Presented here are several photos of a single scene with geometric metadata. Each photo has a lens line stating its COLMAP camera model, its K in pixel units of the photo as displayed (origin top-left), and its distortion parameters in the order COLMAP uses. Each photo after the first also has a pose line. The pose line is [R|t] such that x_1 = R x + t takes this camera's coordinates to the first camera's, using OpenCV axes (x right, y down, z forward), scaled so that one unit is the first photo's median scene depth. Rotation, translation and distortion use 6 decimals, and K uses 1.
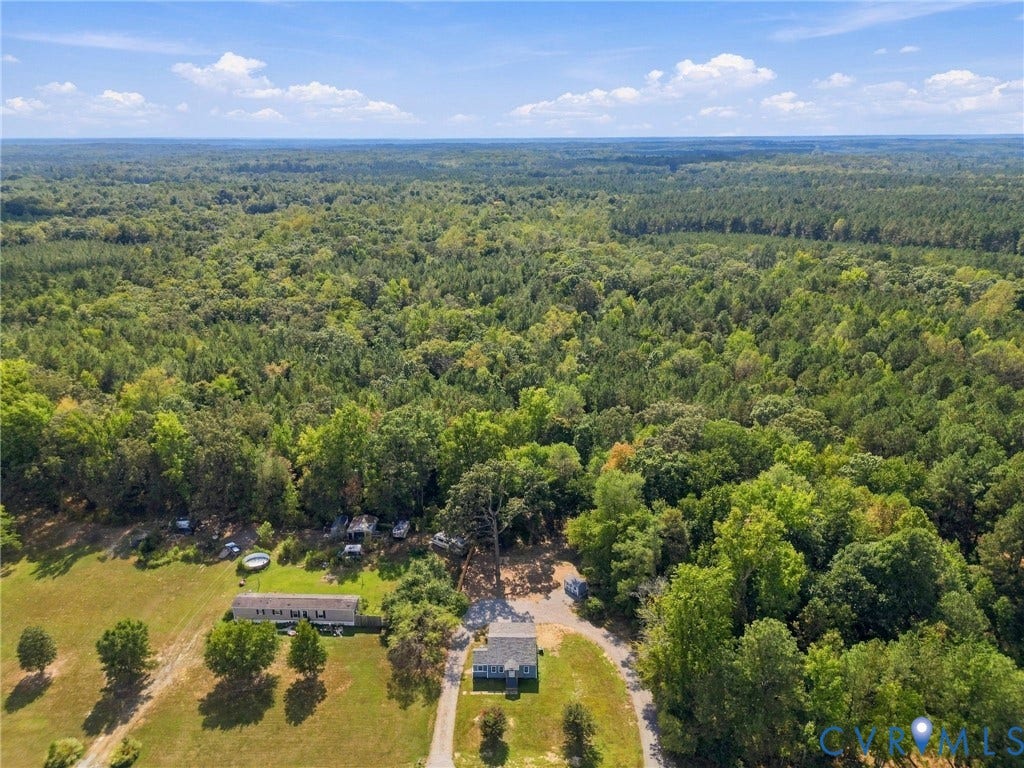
lens RADIAL K [[702.3, 0, 512.0], [0, 702.3, 384.0], [0, 0, 1]] dist [0.001918, 0.000131]
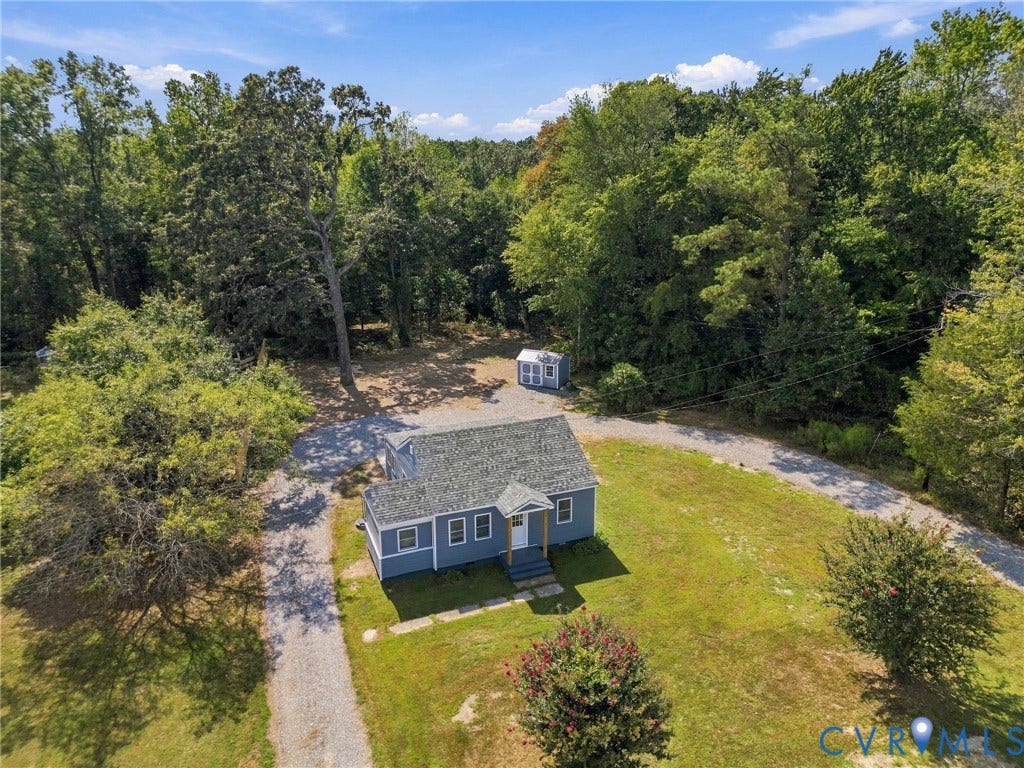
lens RADIAL K [[702.3, 0, 512.0], [0, 702.3, 384.0], [0, 0, 1]] dist [0.001918, 0.000131]
pose [[0.924021, -0.114874, 0.364676, -0.097144], [0.126722, 0.991901, -0.008639, 0.347136], [-0.360730, 0.054195, 0.931094, 0.720403]]
